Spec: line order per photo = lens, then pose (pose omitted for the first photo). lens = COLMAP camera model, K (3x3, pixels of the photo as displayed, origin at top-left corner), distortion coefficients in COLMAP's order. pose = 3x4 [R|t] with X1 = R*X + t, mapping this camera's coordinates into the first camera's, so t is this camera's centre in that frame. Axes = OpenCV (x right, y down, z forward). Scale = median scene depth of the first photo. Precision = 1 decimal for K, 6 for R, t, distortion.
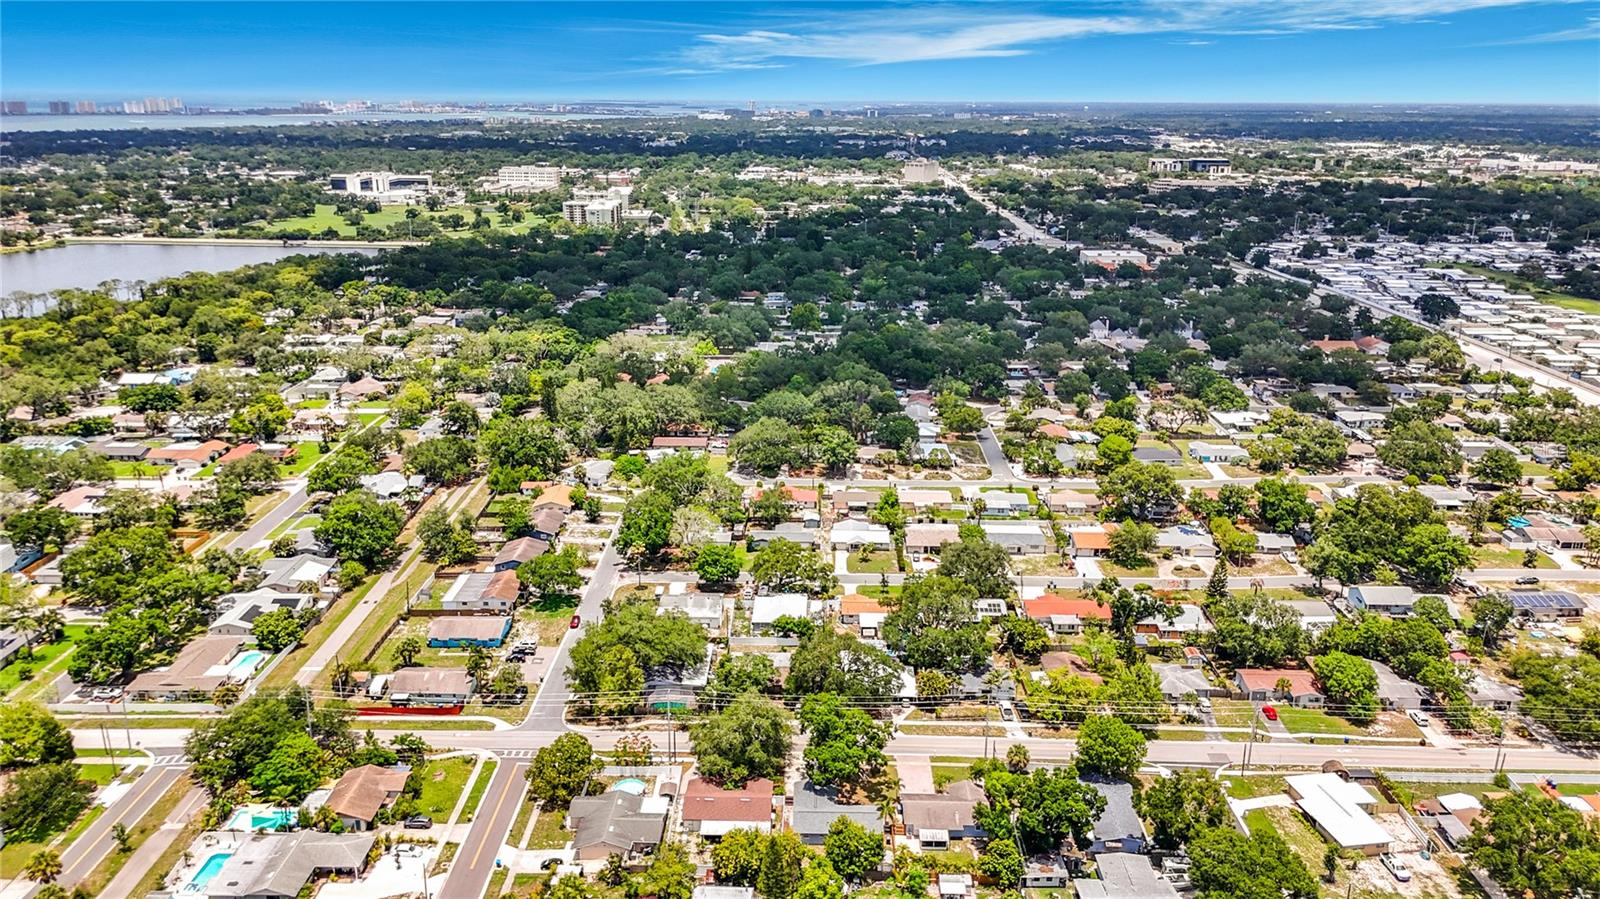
lens RADIAL K [[1202.8, 0, 804.0], [0, 1202.8, 446.7], [0, 0, 1]] dist [0.060855, -0.042682]
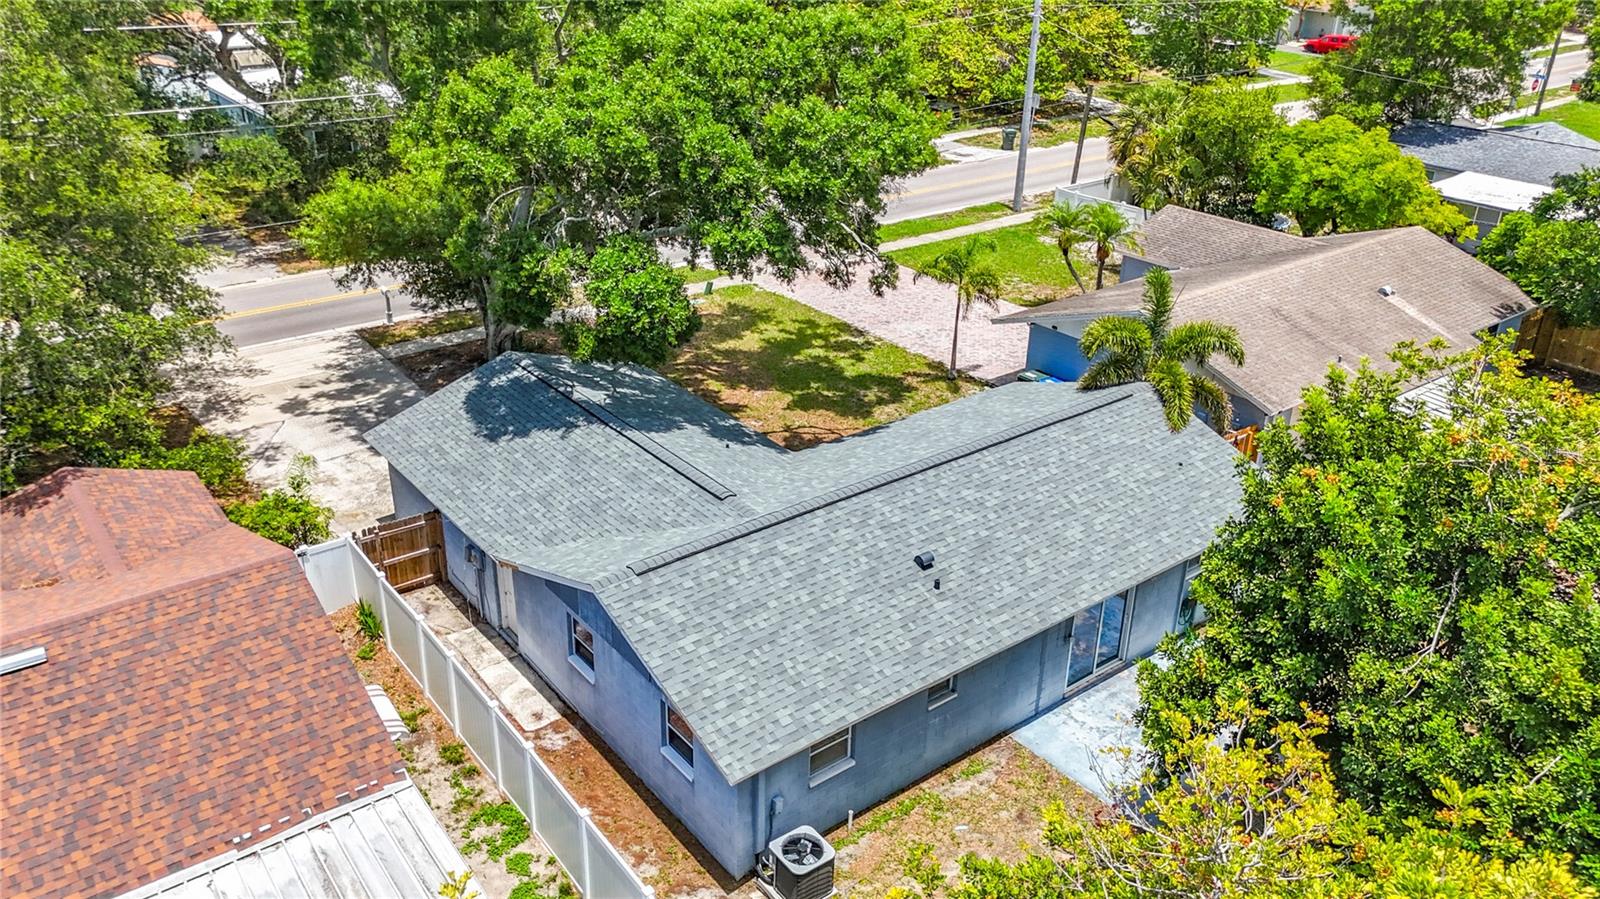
lens RADIAL K [[1202.9, 0, 795.2], [0, 1202.9, 441.5], [0, 0, 1]] dist [0.098876, -0.115970]
pose [[0.782668, -0.264822, 0.563294, -0.033088], [0.168504, 0.961332, 0.217825, 0.184938], [-0.599197, -0.075568, 0.797027, 0.621772]]
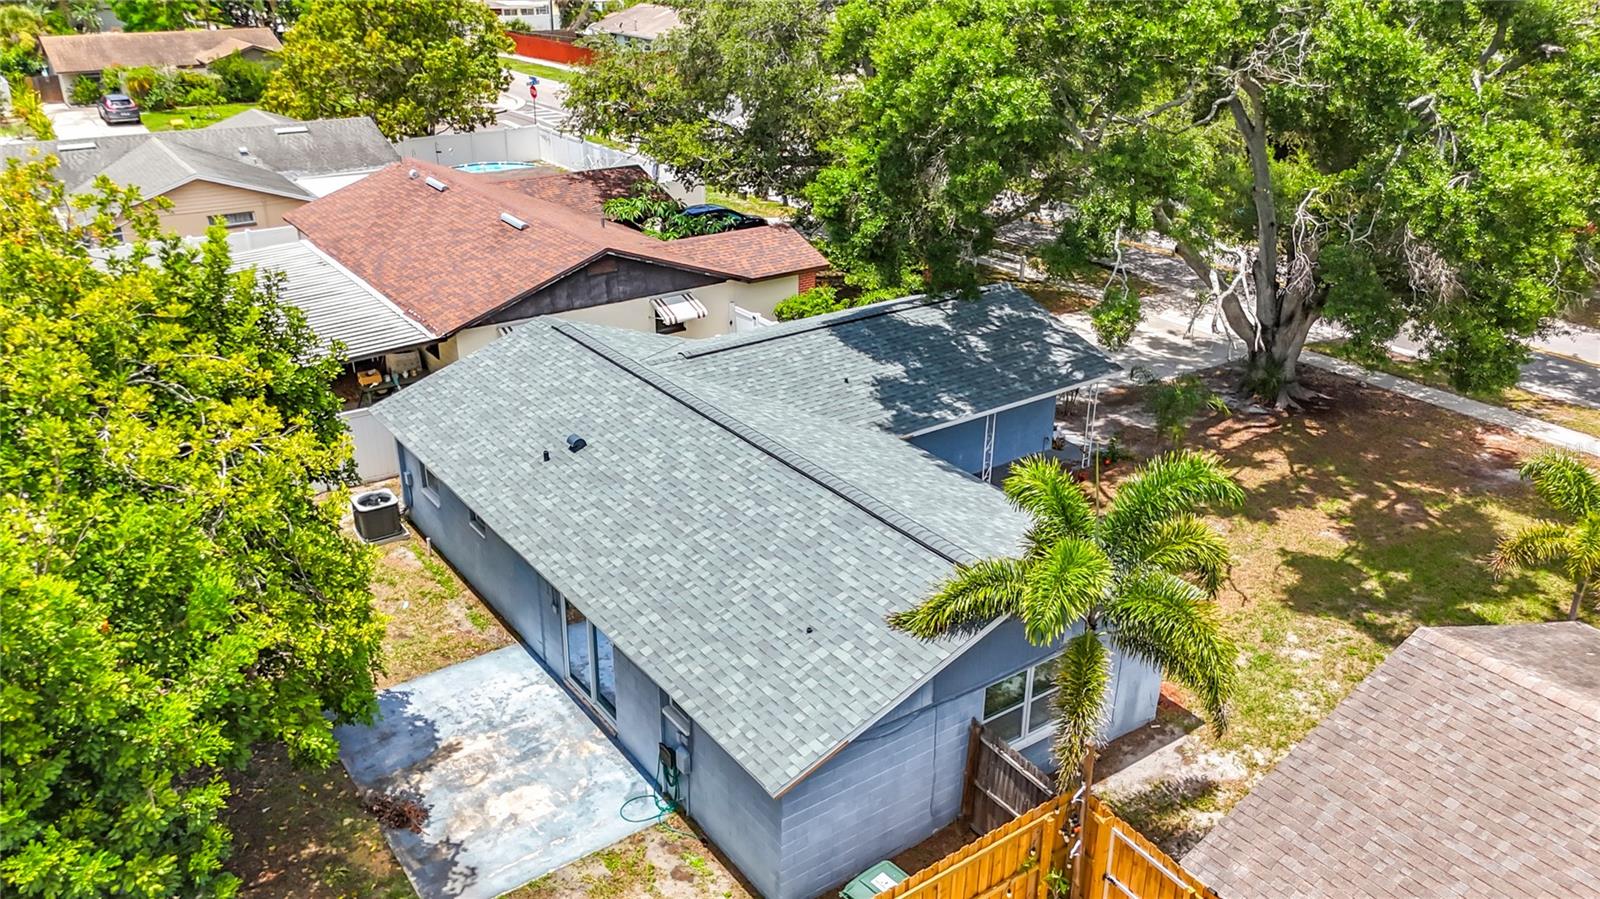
lens RADIAL K [[1220.0, 0, 794.8], [0, 1220.0, 457.0], [0, 0, 1]] dist [0.098748, -0.122351]
pose [[0.590106, 0.323284, -0.739772, 0.076426], [-0.230816, 0.945634, 0.229128, 0.190065], [0.773627, 0.035541, 0.632644, 0.638527]]
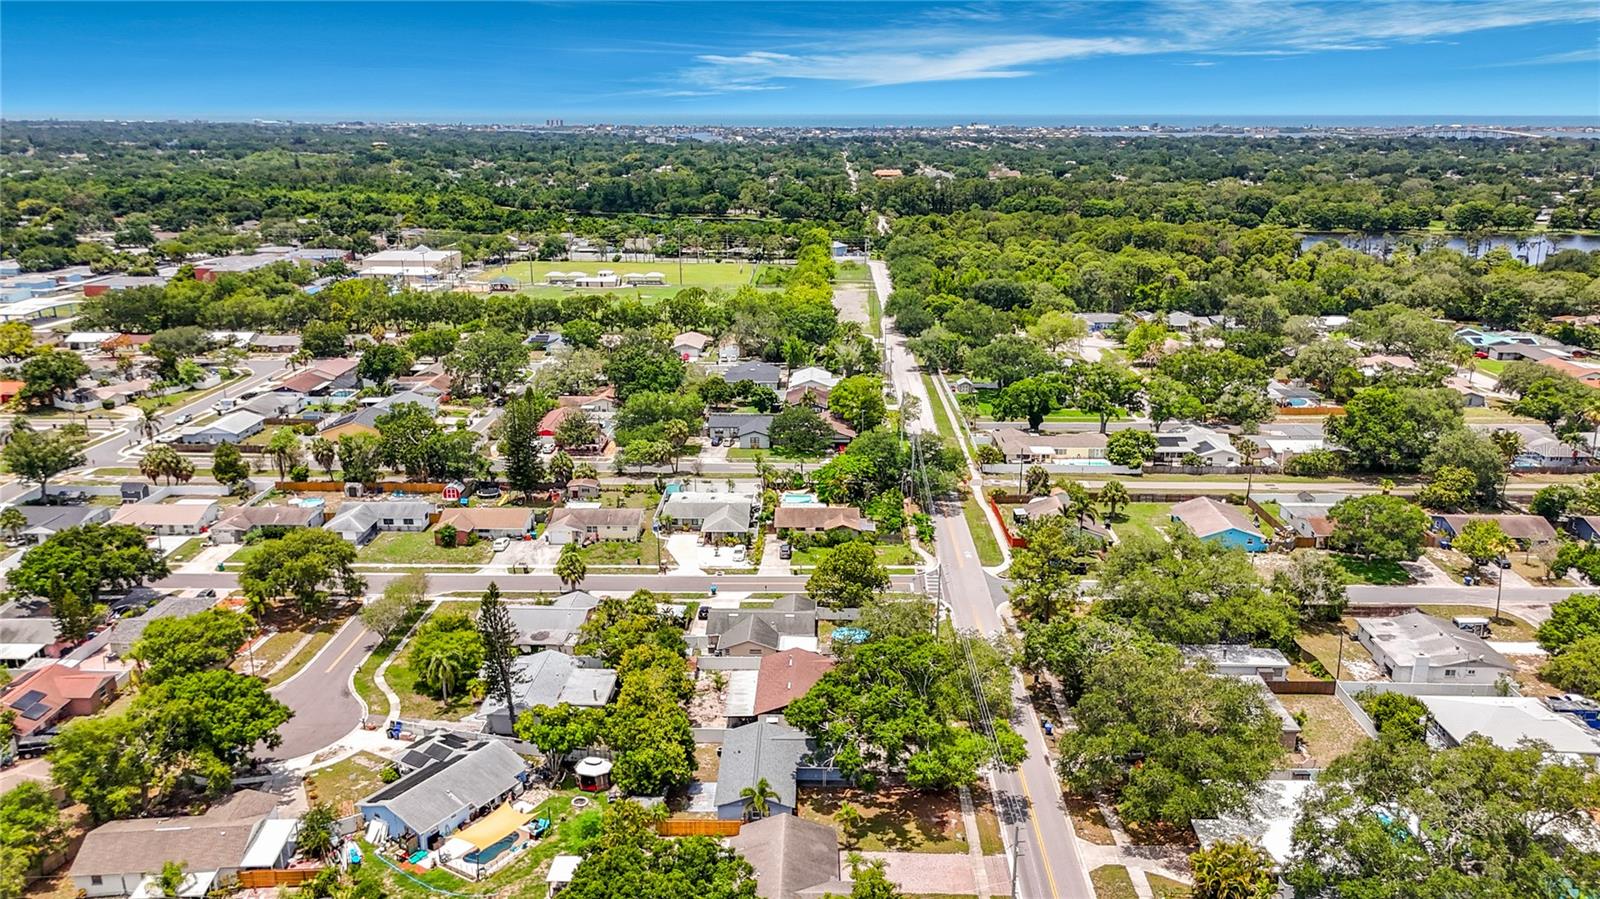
lens RADIAL K [[1215.4, 0, 797.3], [0, 1215.4, 449.3], [0, 0, 1]] dist [0.067496, -0.045091]
pose [[-0.006307, 0.262436, -0.964929, 0.409204], [-0.285901, 0.924196, 0.253226, -0.008908], [0.958239, 0.277471, 0.069202, 0.634824]]
